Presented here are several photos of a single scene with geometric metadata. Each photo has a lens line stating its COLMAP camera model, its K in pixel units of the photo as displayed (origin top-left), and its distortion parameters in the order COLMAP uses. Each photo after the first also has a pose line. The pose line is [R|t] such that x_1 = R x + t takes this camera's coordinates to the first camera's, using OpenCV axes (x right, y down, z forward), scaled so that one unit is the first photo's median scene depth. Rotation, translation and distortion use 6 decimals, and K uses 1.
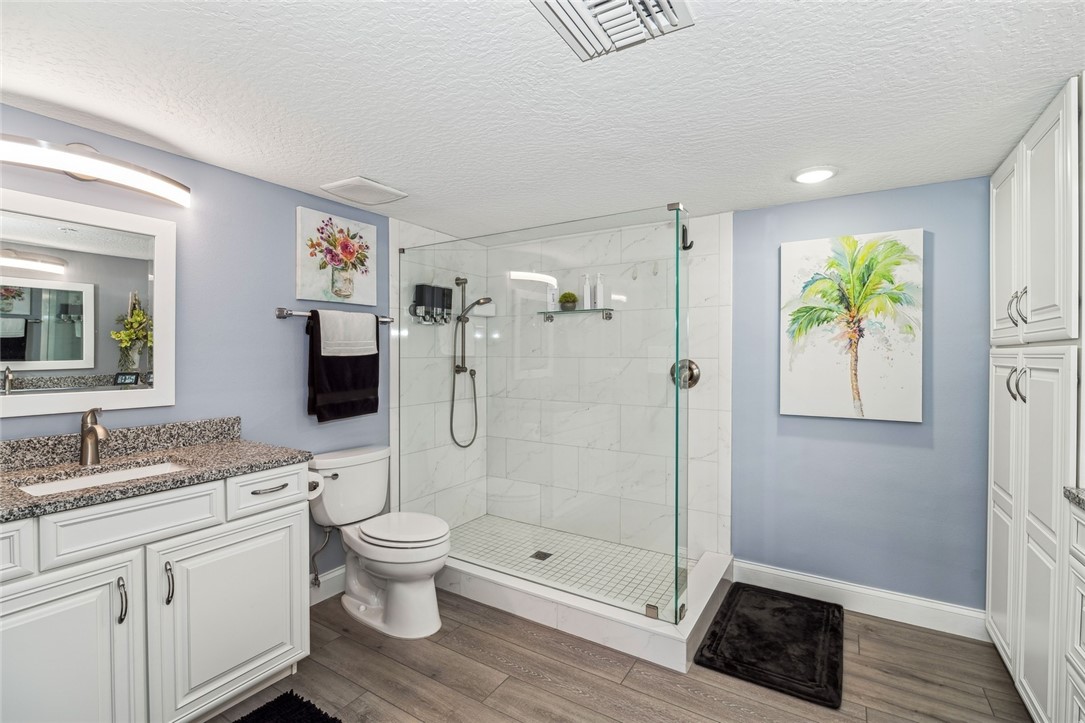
lens RADIAL K [[484.6, 0, 542.6], [0, 484.6, 364.5], [0, 0, 1]] dist [-0.008768, -0.001949]
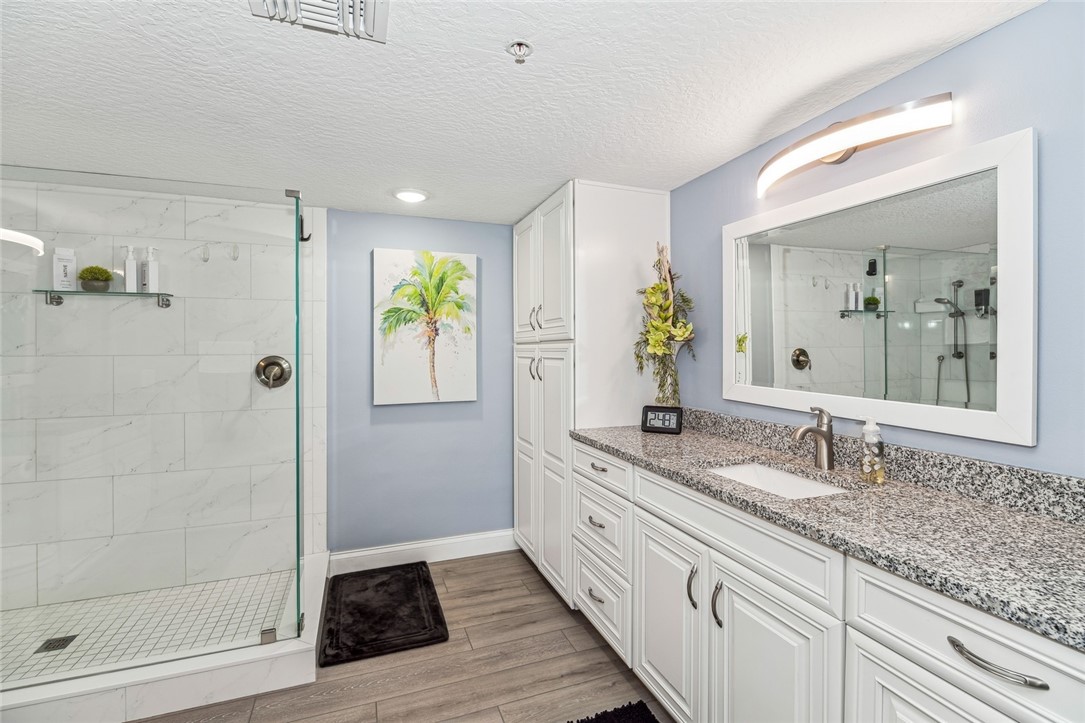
lens RADIAL K [[484.6, 0, 550.8], [0, 484.6, 356.8], [0, 0, 1]] dist [-0.008768, -0.001949]
pose [[0.602228, -0.016214, 0.798159, -0.155555], [0.022255, 0.999746, 0.003517, -0.000423], [-0.798014, 0.015645, 0.602436, 0.031019]]
